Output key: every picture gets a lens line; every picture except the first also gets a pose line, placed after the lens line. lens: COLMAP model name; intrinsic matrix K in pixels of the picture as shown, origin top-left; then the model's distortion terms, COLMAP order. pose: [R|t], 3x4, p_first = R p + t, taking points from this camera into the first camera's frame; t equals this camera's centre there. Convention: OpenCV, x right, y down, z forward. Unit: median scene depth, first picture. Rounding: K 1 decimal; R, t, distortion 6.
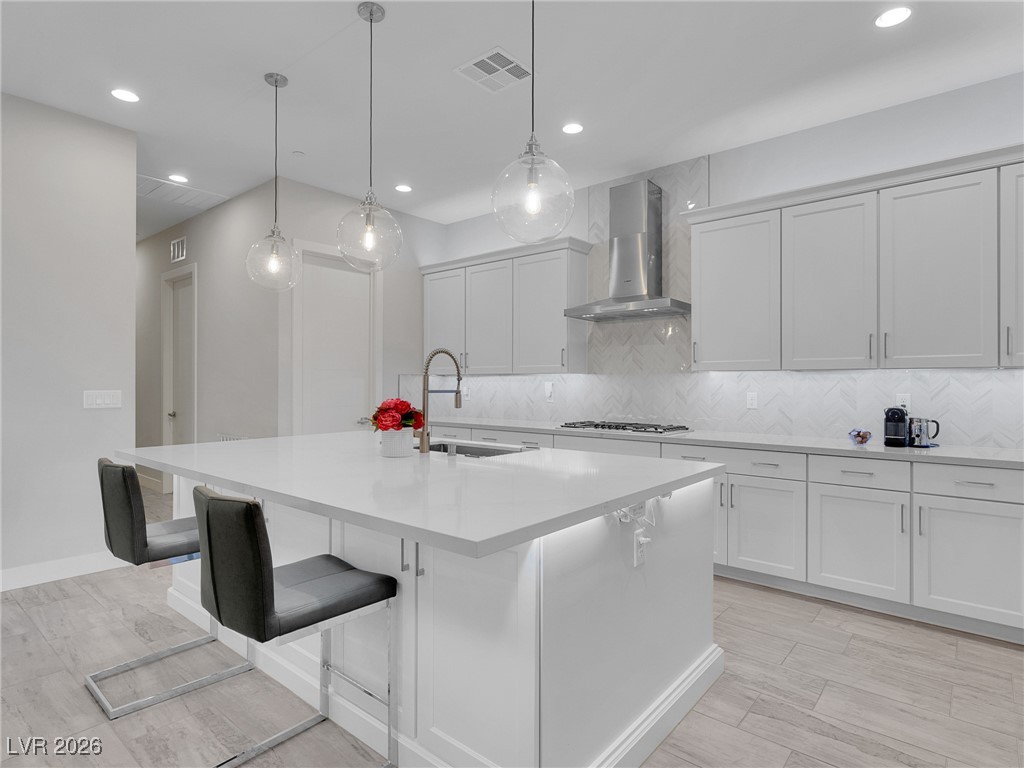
lens RADIAL K [[561.1, 0, 509.7], [0, 561.1, 382.3], [0, 0, 1]] dist [0.001685, 0.000724]
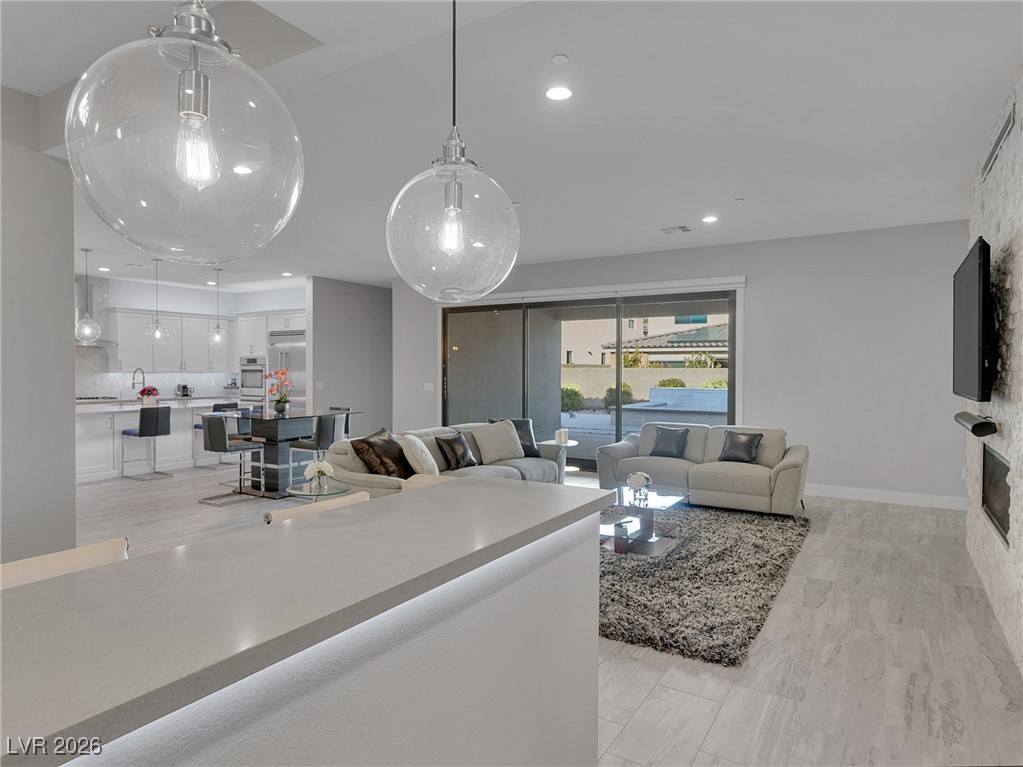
lens RADIAL K [[614.7, 0, 494.4], [0, 614.7, 379.2], [0, 0, 1]] dist [0.003832, 0.001711]
pose [[-0.128705, -0.020705, 0.991467, -3.040766], [-0.006375, 0.999779, 0.020051, -0.067948], [-0.991662, -0.003740, -0.128808, -0.319425]]
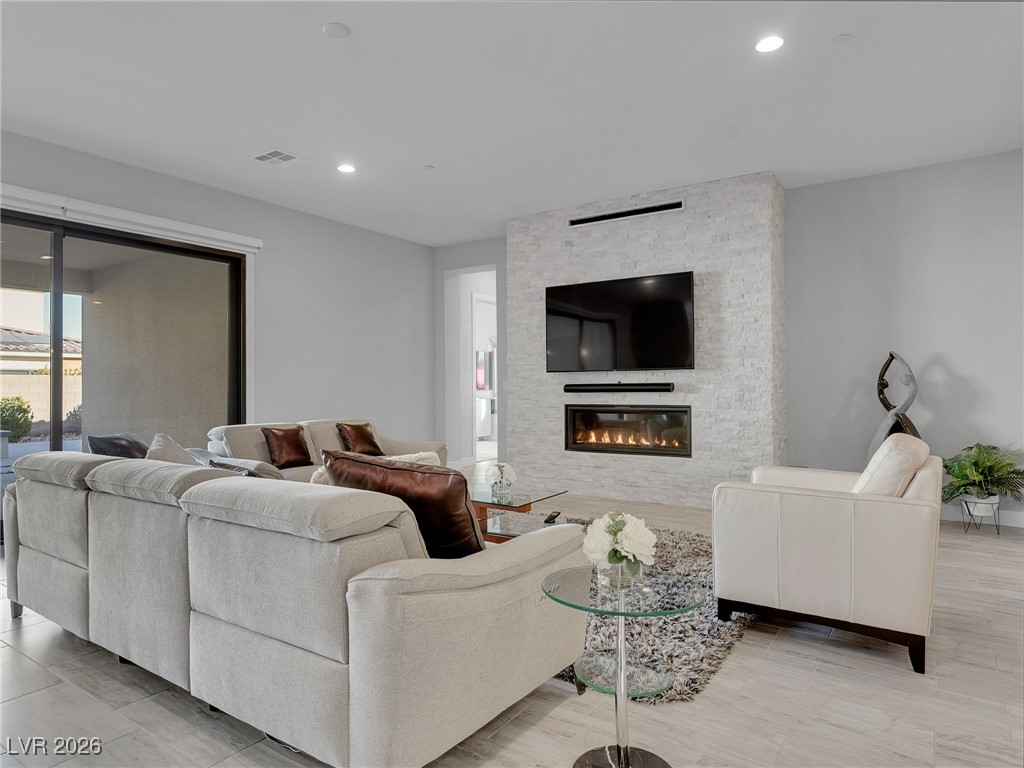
lens RADIAL K [[618.8, 0, 512.0], [0, 618.8, 384.0], [0, 0, 1]] dist [-0.001714, 0.001332]
pose [[-0.993326, -0.000190, -0.115339, -1.489020], [0.000702, 0.999970, -0.007694, 0.035916], [0.115337, -0.007724, -0.993296, 0.379503]]
